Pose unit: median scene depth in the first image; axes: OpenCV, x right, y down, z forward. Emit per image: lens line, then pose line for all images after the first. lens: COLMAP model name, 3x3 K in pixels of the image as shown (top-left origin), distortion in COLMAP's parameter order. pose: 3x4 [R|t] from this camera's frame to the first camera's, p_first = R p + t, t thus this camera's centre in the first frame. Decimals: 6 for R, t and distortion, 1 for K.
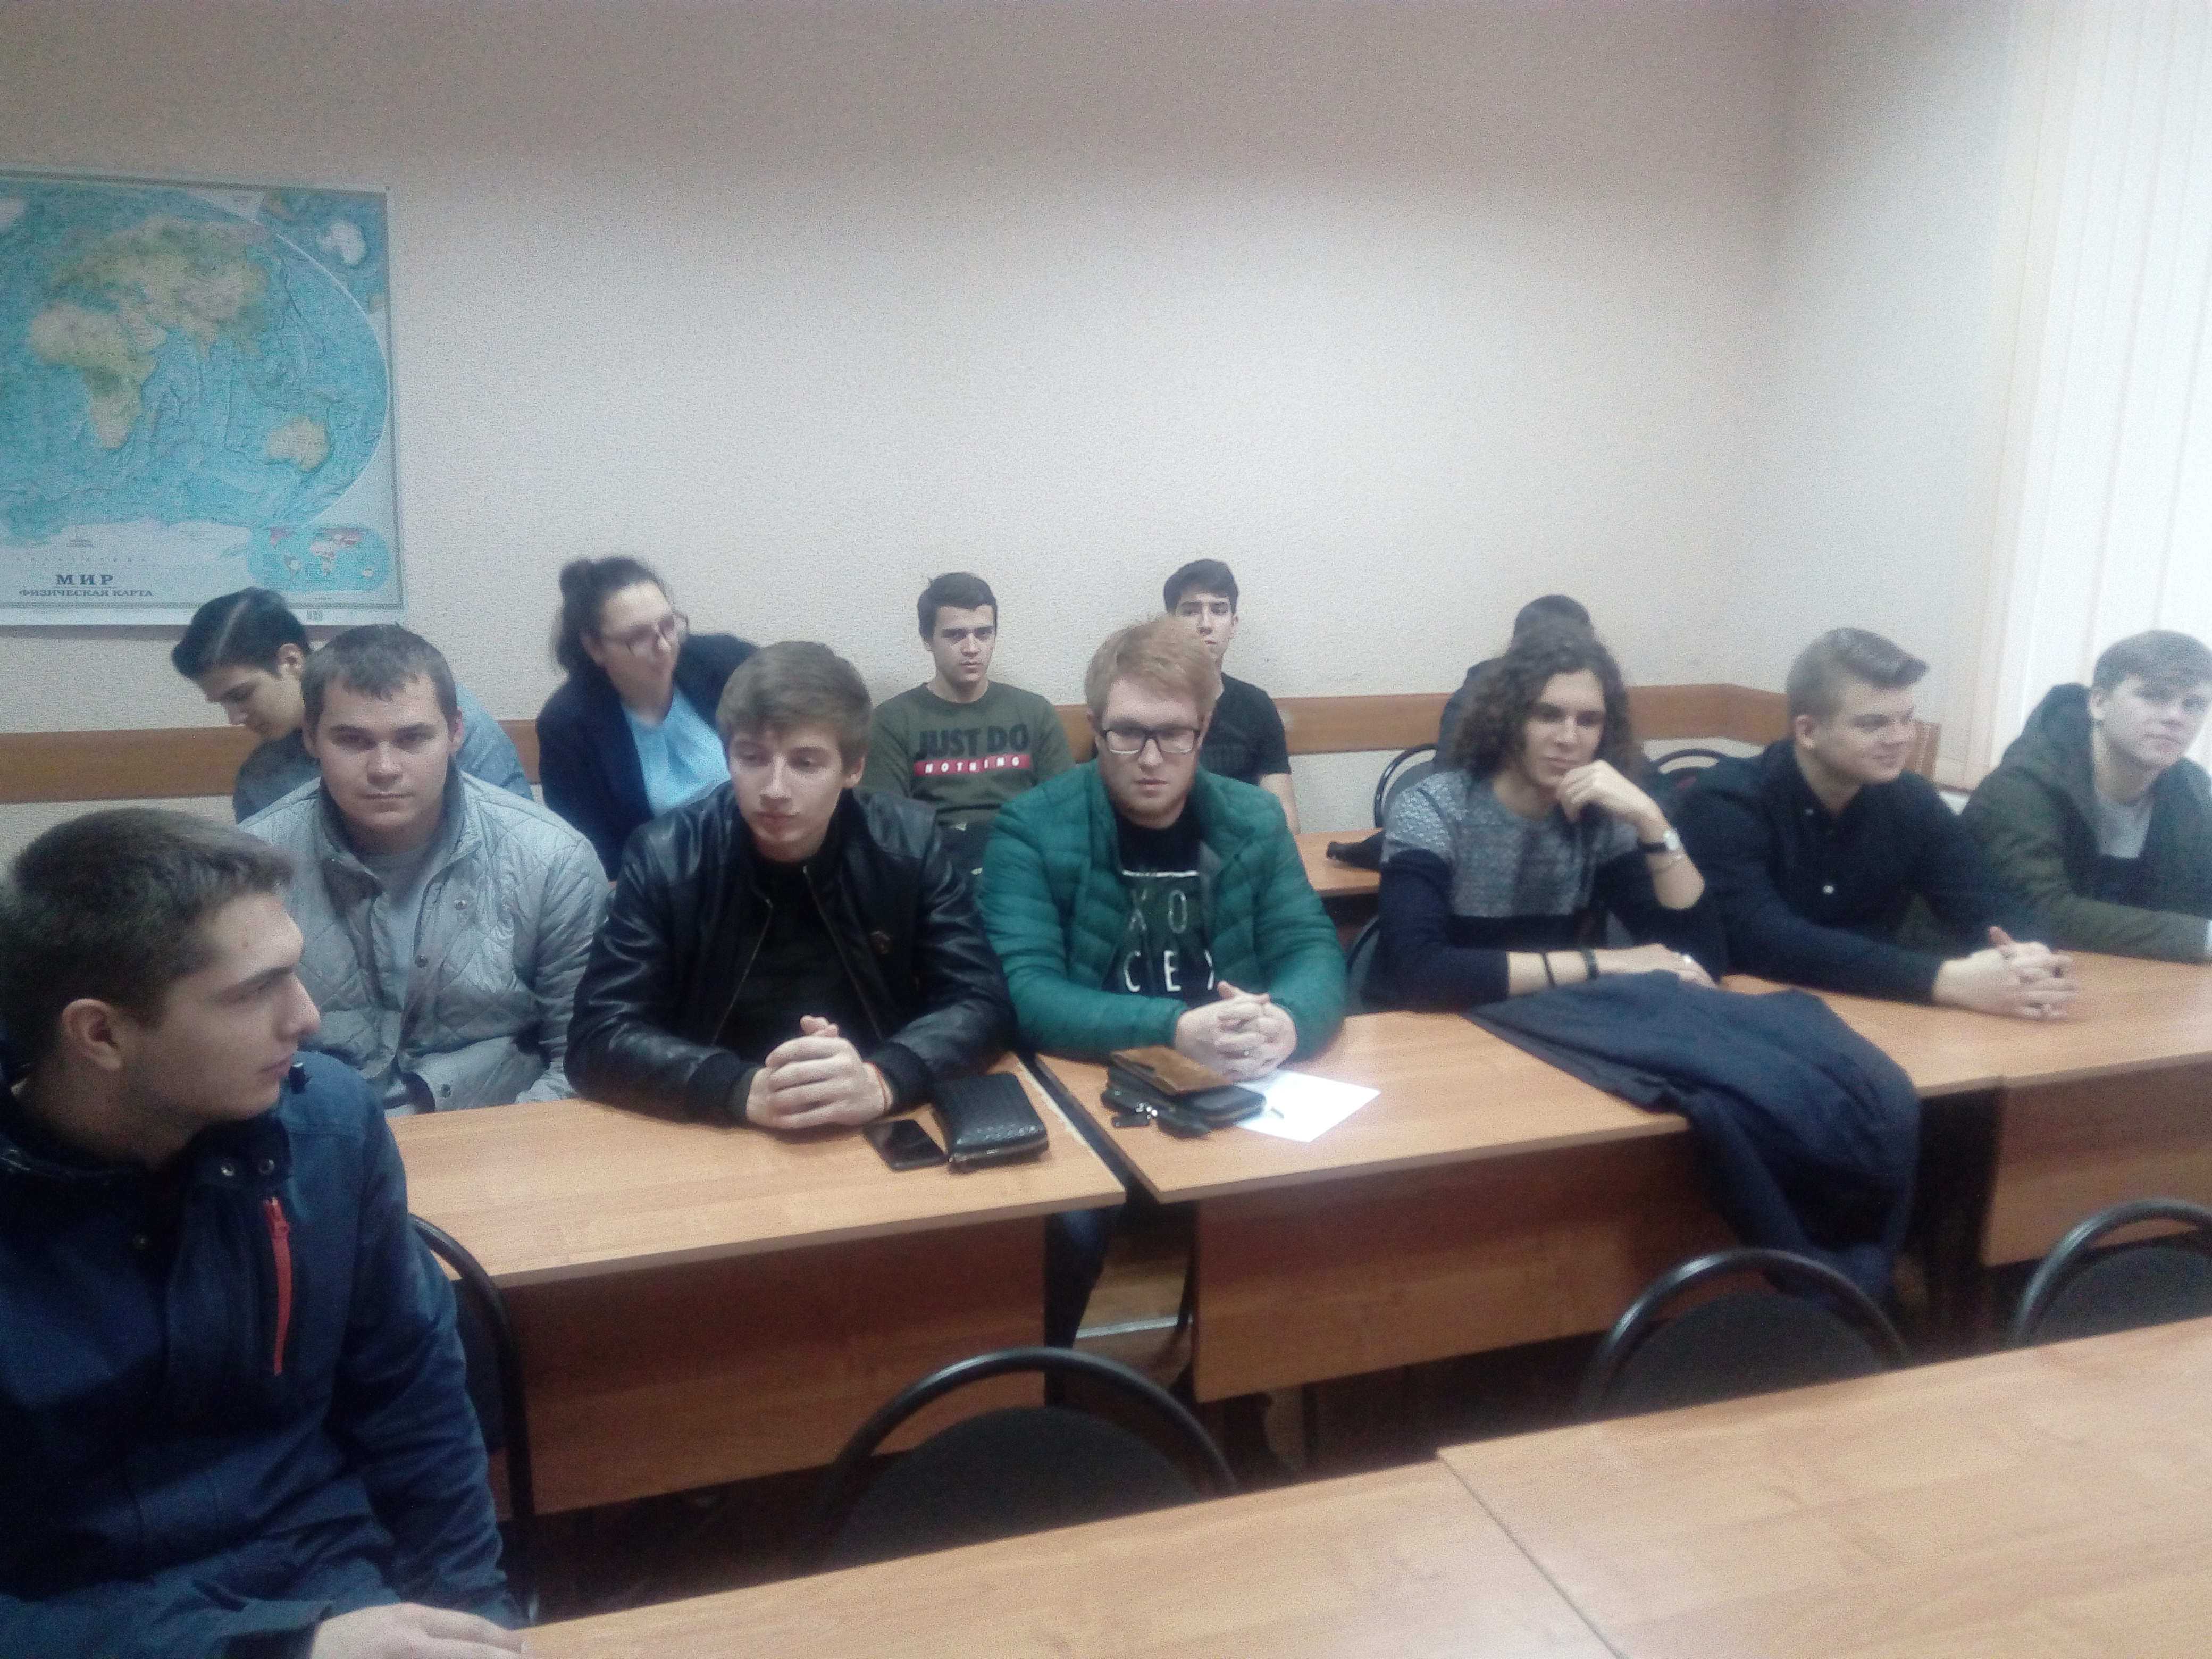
lens RADIAL K [[1699.6, 0, 1105.8], [0, 1699.6, 828.5], [0, 0, 1]] dist [0.004165, -0.030472]
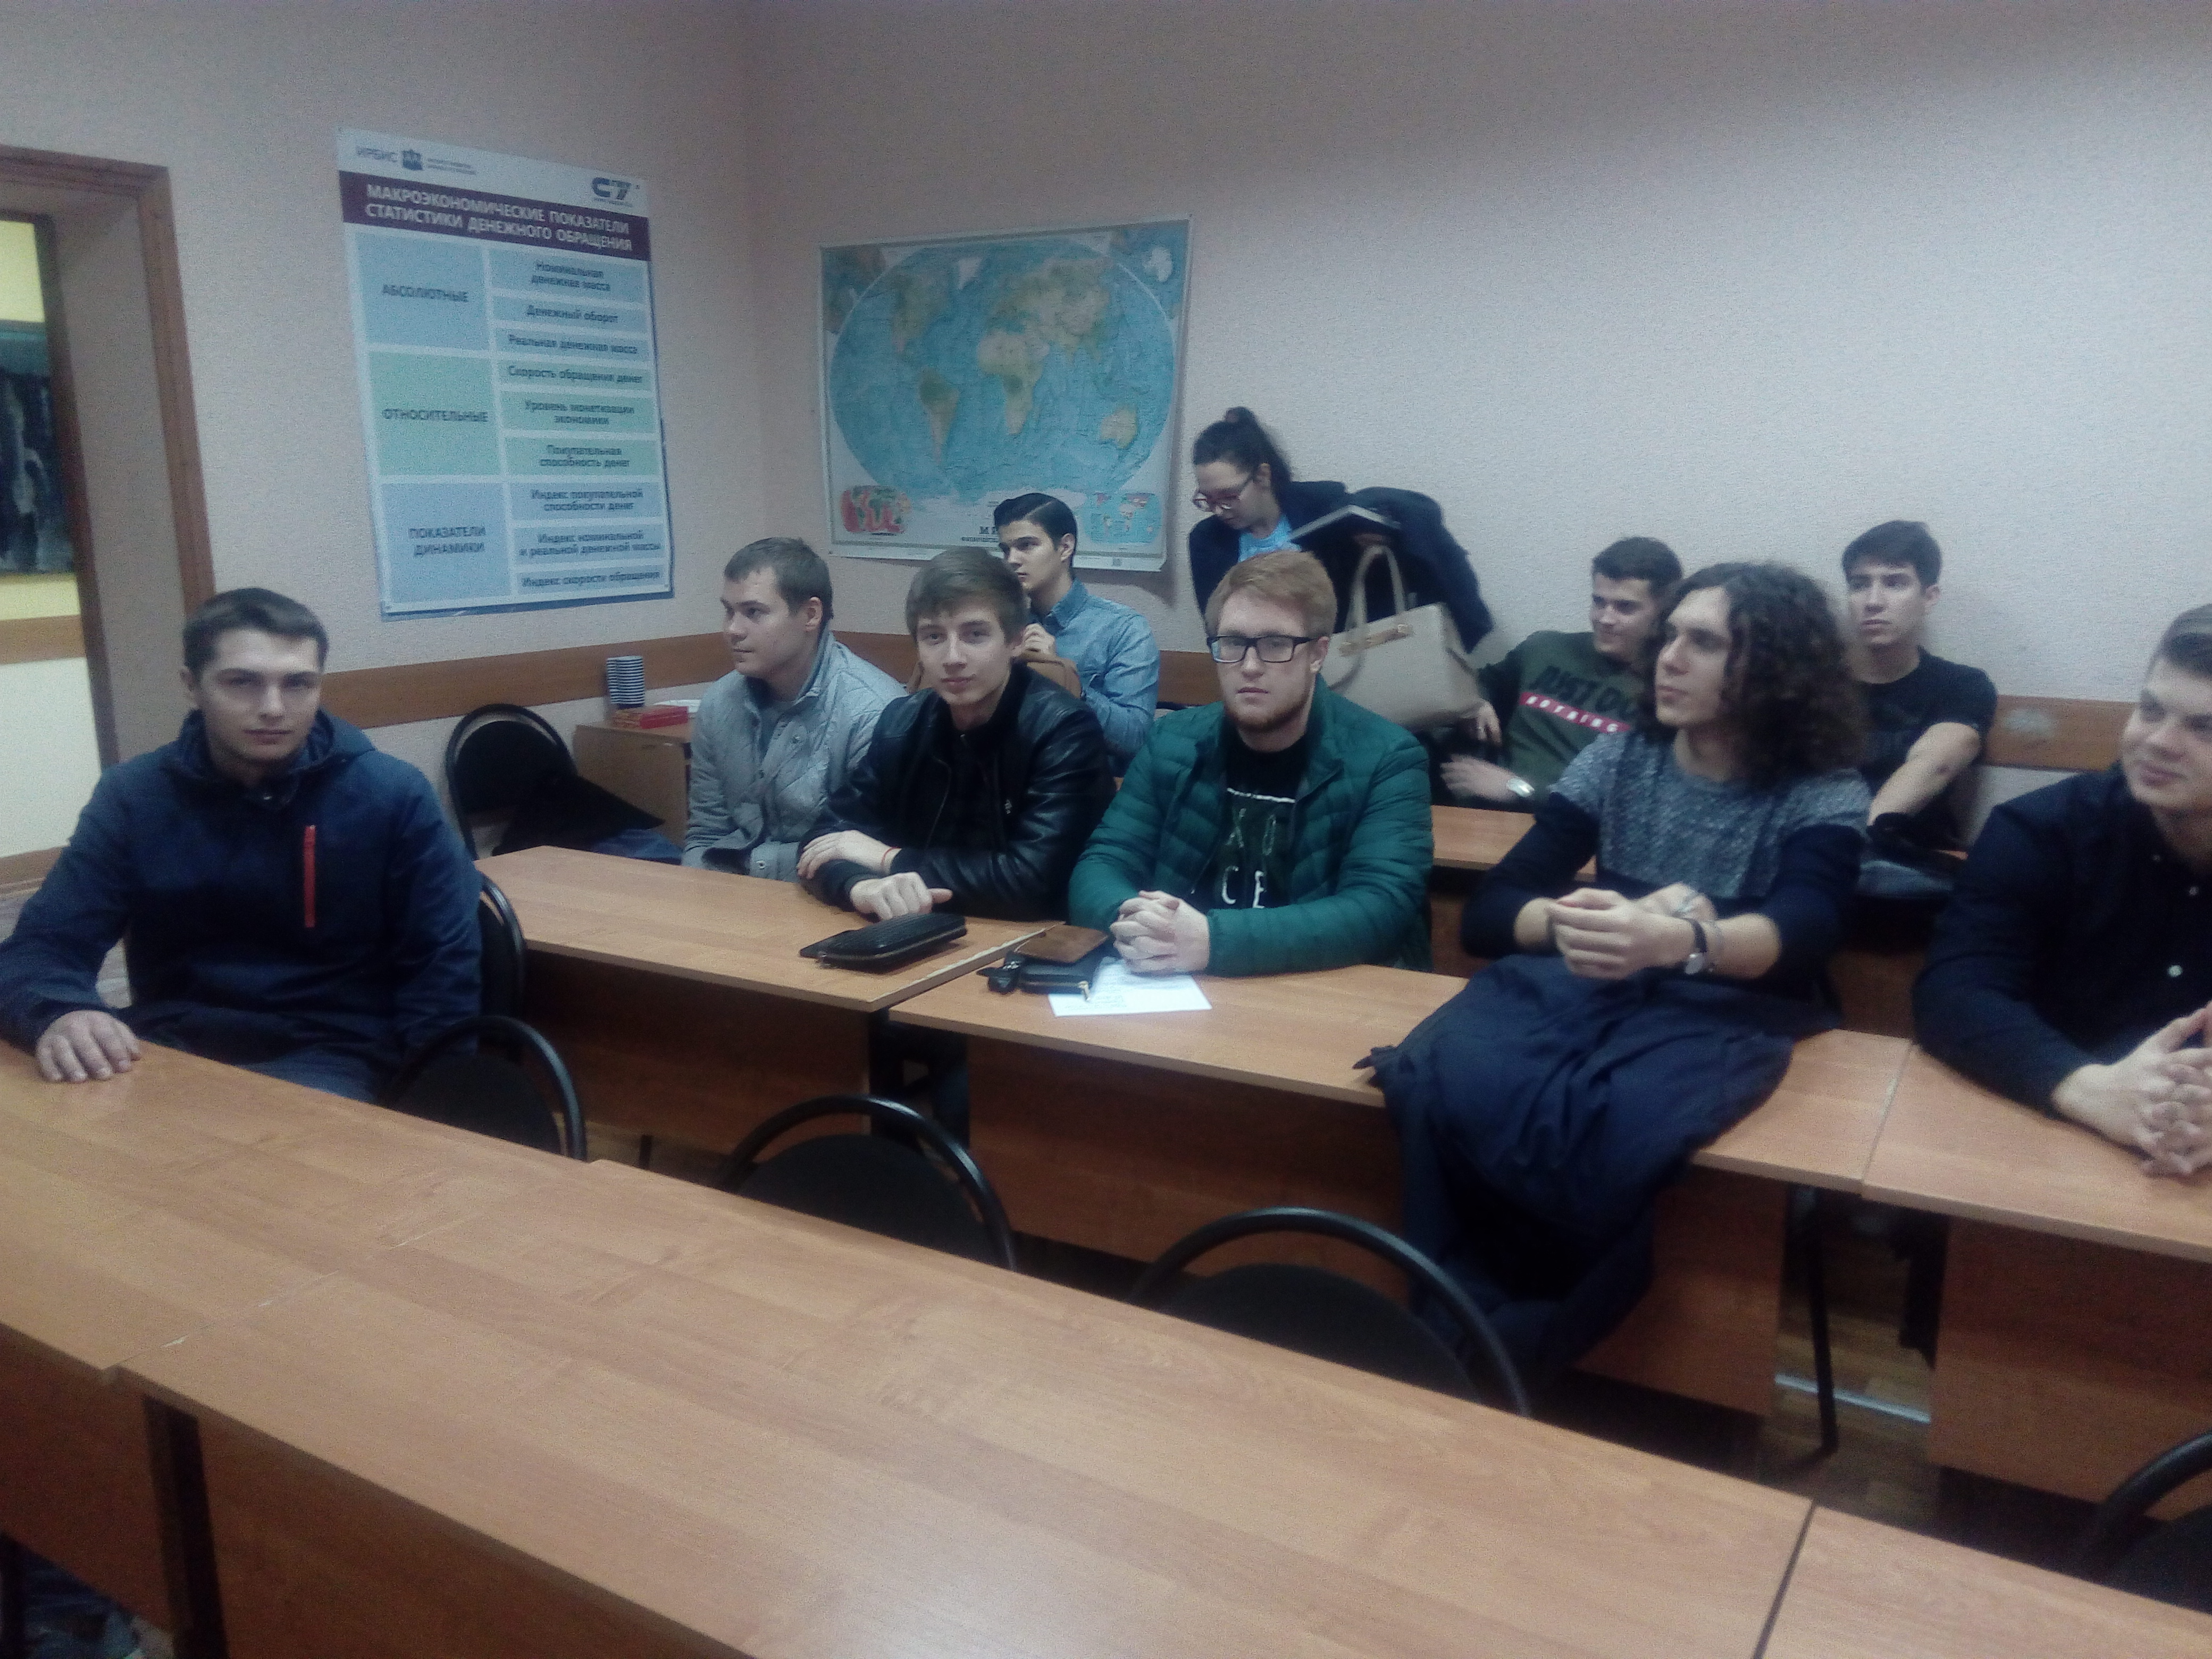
lens RADIAL K [[1699.6, 0, 1101.7], [0, 1699.6, 835.9], [0, 0, 1]] dist [0.004165, -0.030472]
pose [[0.655272, 0.139582, -0.742385, 0.521687], [-0.141170, 0.988093, 0.061176, 0.000514], [0.742085, 0.064716, 0.667174, 0.162616]]
